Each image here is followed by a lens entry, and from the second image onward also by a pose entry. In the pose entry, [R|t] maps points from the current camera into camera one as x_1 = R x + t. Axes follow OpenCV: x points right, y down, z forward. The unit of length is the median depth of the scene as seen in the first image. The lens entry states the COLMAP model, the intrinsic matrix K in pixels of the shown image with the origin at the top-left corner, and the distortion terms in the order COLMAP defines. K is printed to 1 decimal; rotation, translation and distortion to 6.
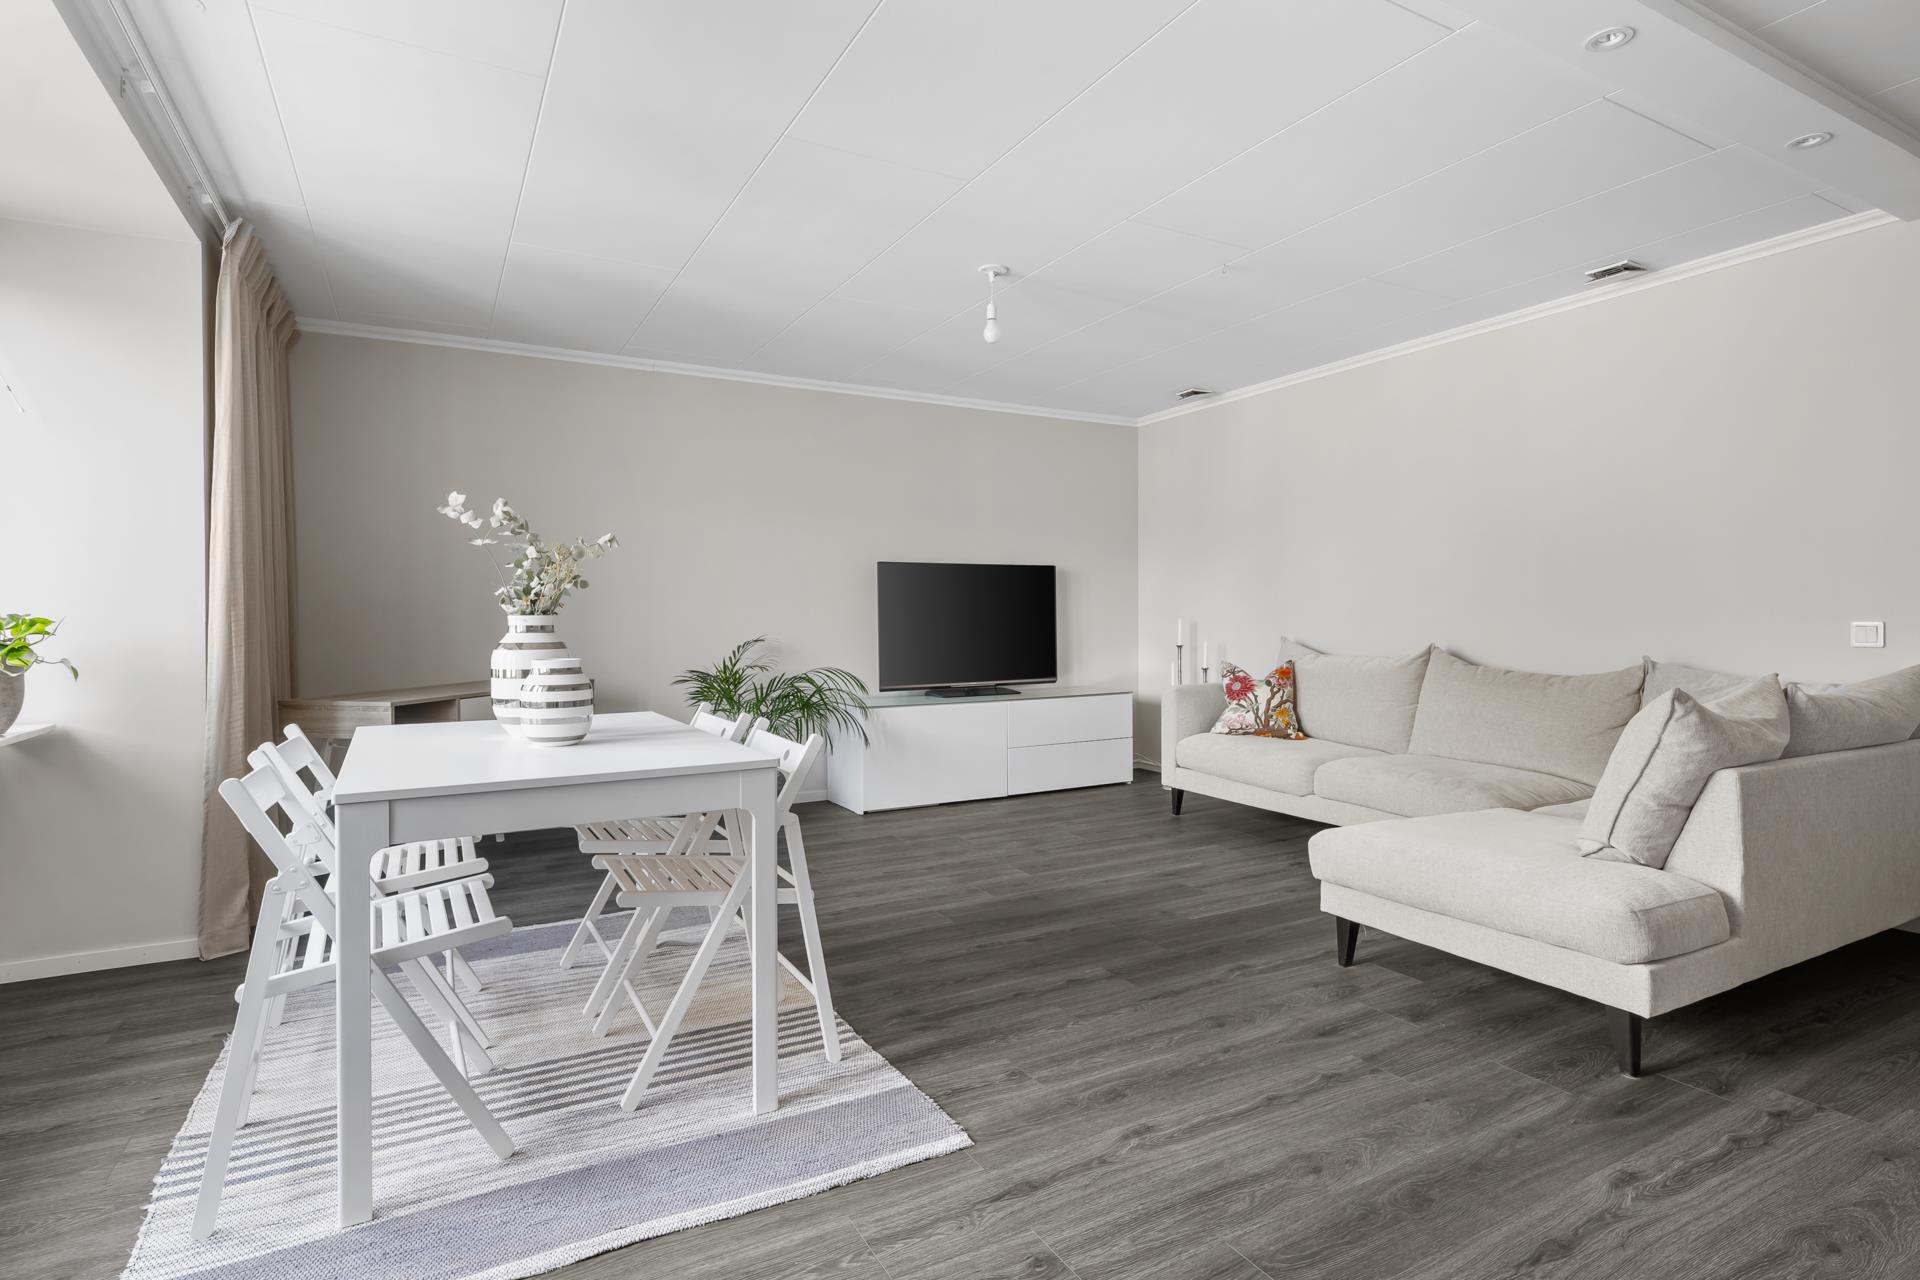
lens RADIAL K [[969.2, 0, 962.8], [0, 969.2, 613.2], [0, 0, 1]] dist [-0.003277, 0.000138]
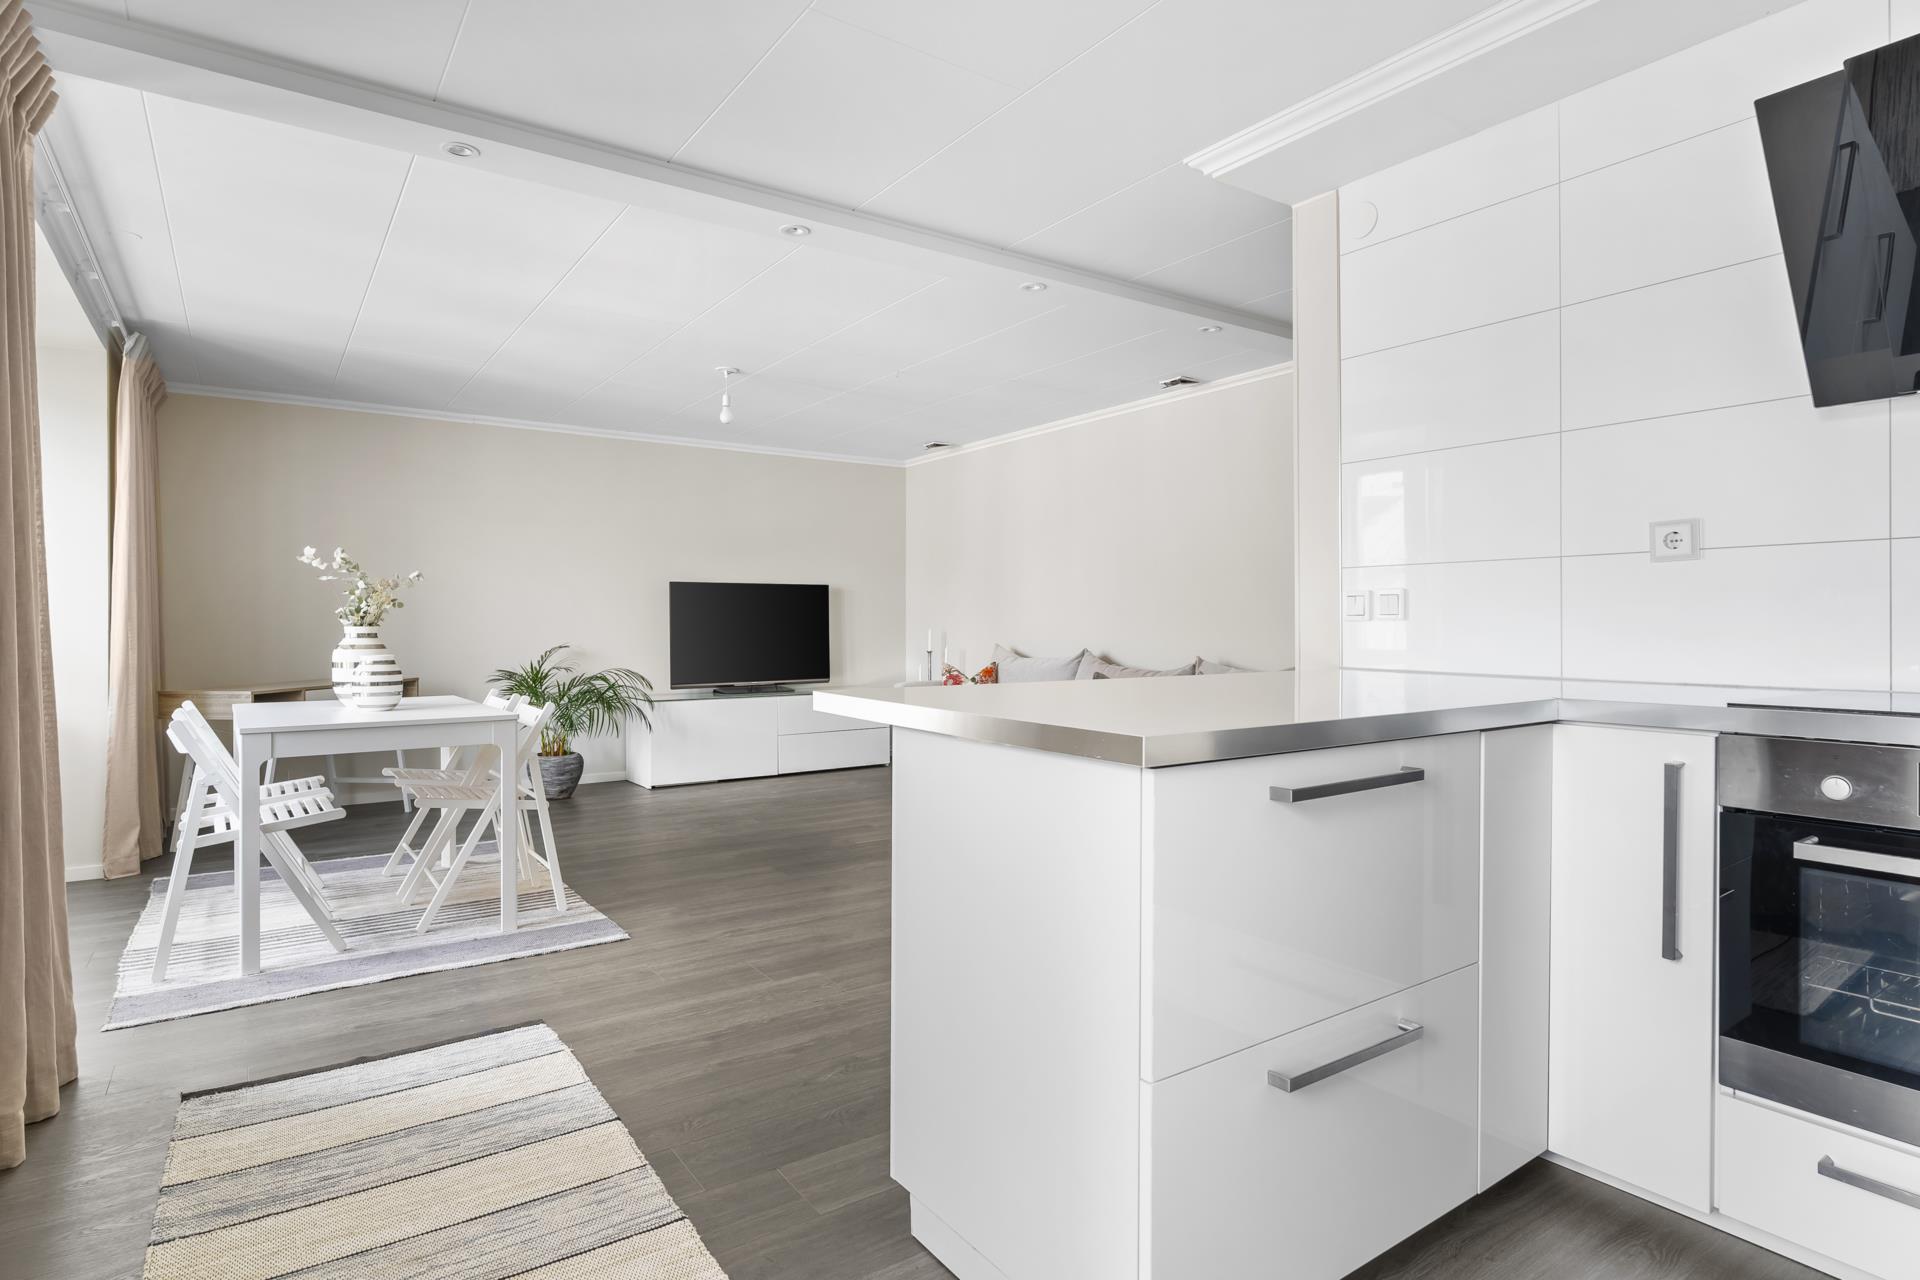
lens RADIAL K [[1015.7, 0, 953.0], [0, 1015.7, 618.7], [0, 0, 1]] dist [0.000198, 0.000124]
pose [[0.995133, 0.002700, 0.098500, 0.305464], [-0.002251, 0.999987, -0.004669, -0.004336], [-0.098512, 0.004424, 0.995126, -0.642256]]
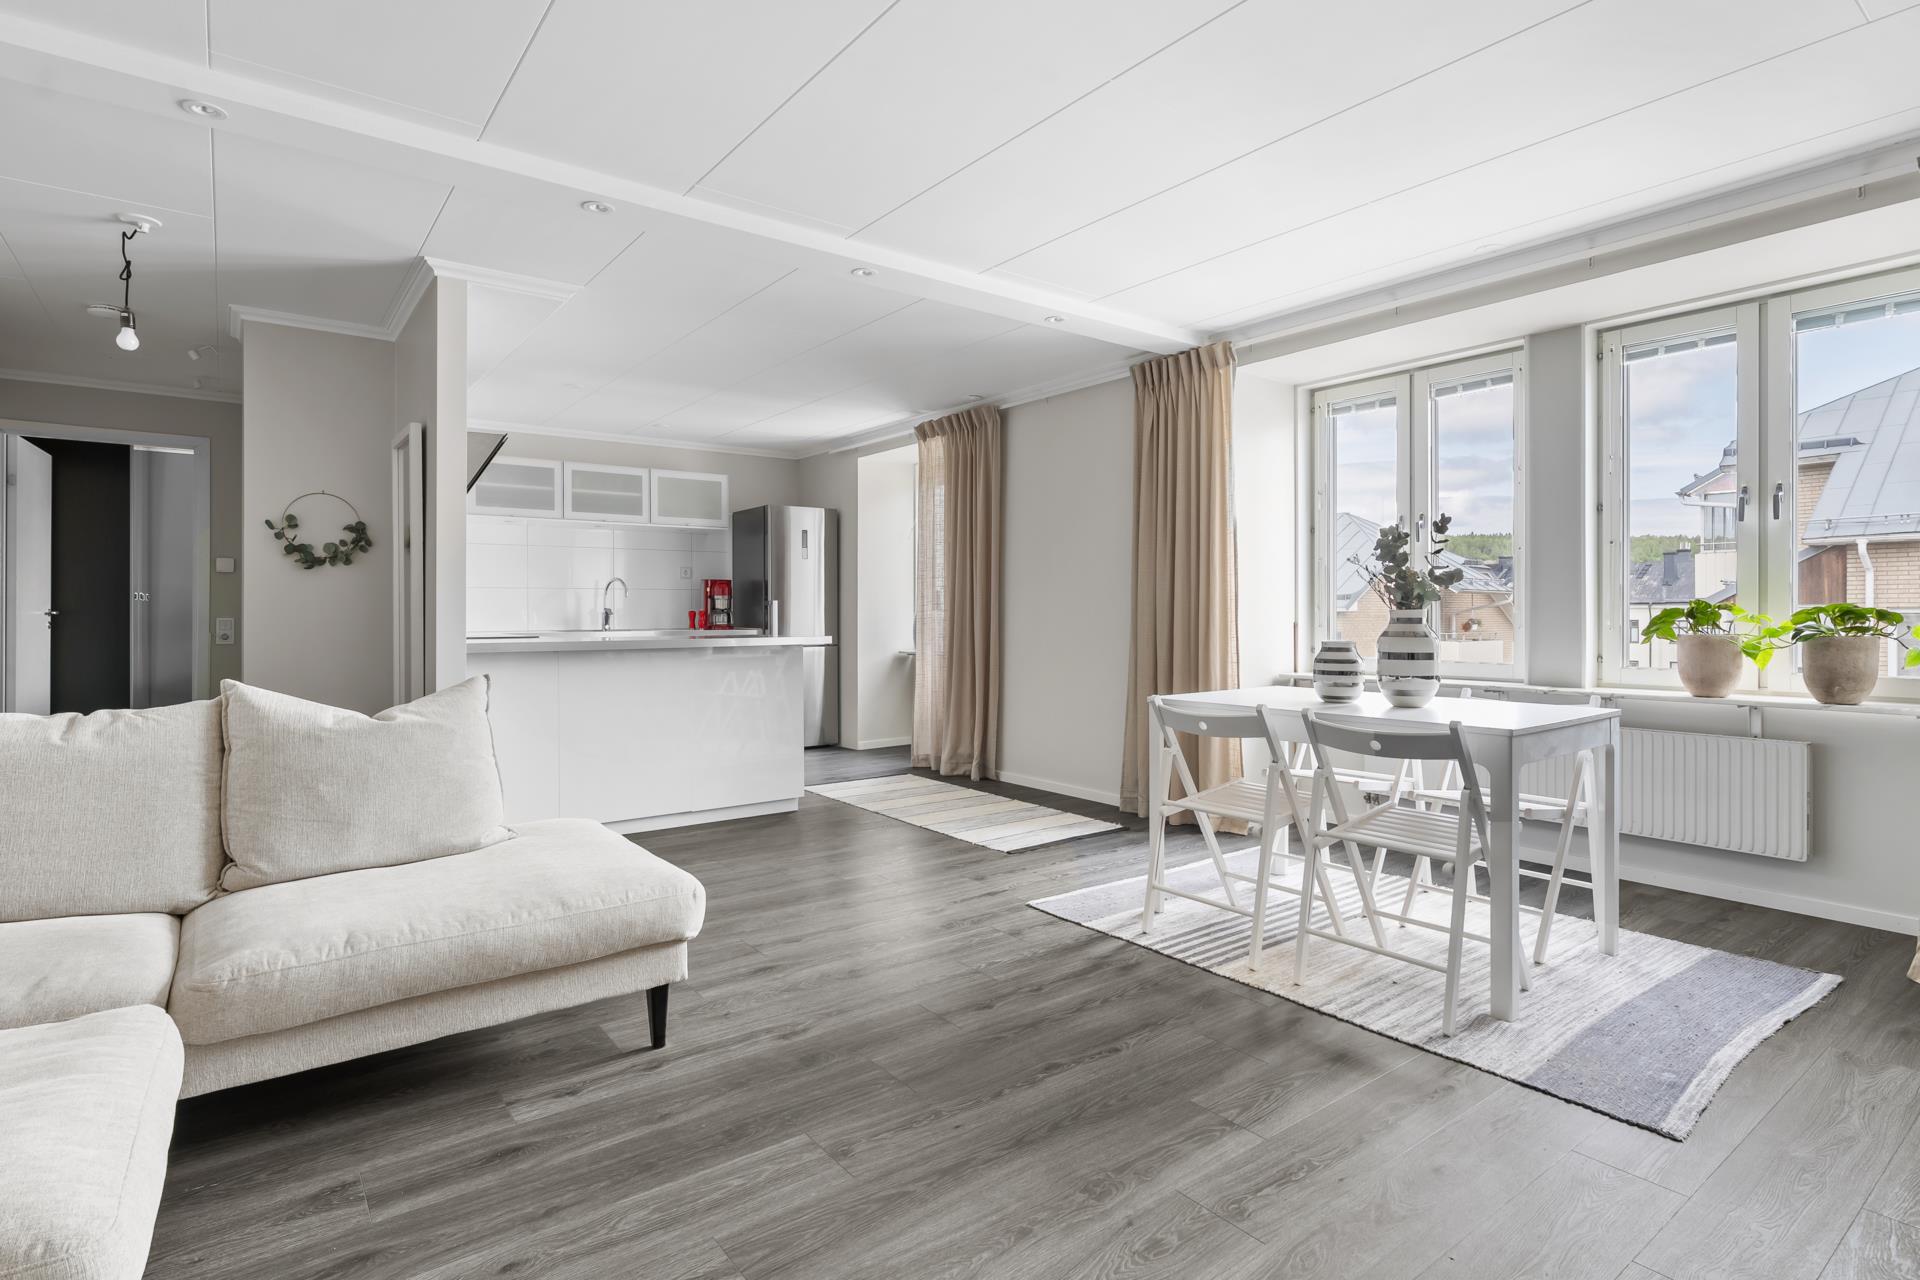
lens RADIAL K [[969.2, 0, 962.8], [0, 969.2, 613.2], [0, 0, 1]] dist [-0.003277, 0.000138]
pose [[-0.988989, 0.003555, -0.147943, 0.302211], [0.003276, 0.999992, 0.002129, 0.003285], [0.147950, 0.001621, -0.988994, 2.122635]]
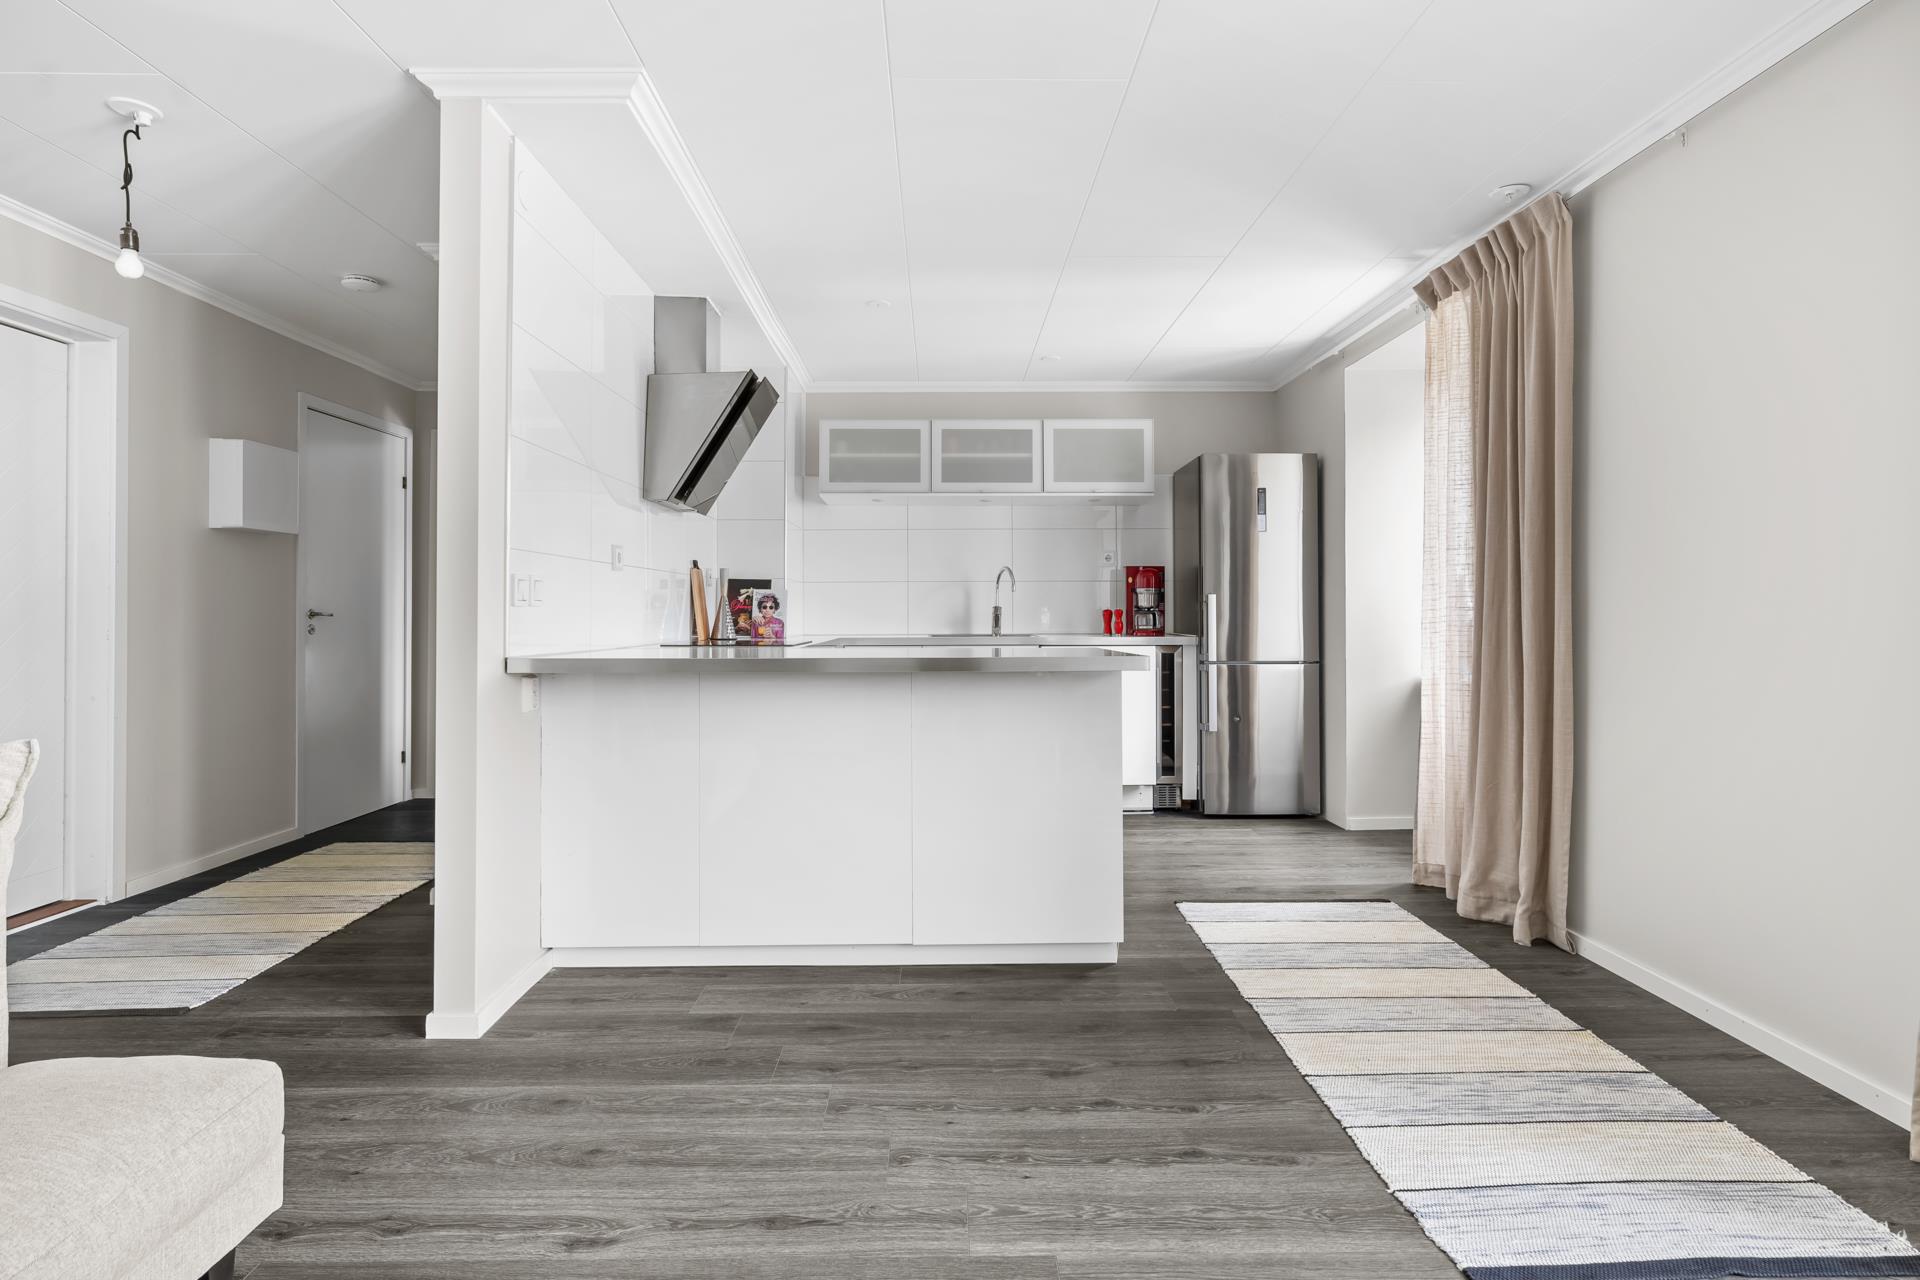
lens RADIAL K [[967.1, 0, 960.1], [0, 967.1, 601.9], [0, 0, 1]] dist [-0.001009, 0.000863]
pose [[-0.884120, 0.008217, 0.467188, -0.027468], [0.003736, 0.999938, -0.010516, 0.003975], [-0.467246, -0.007552, -0.884095, 1.166783]]
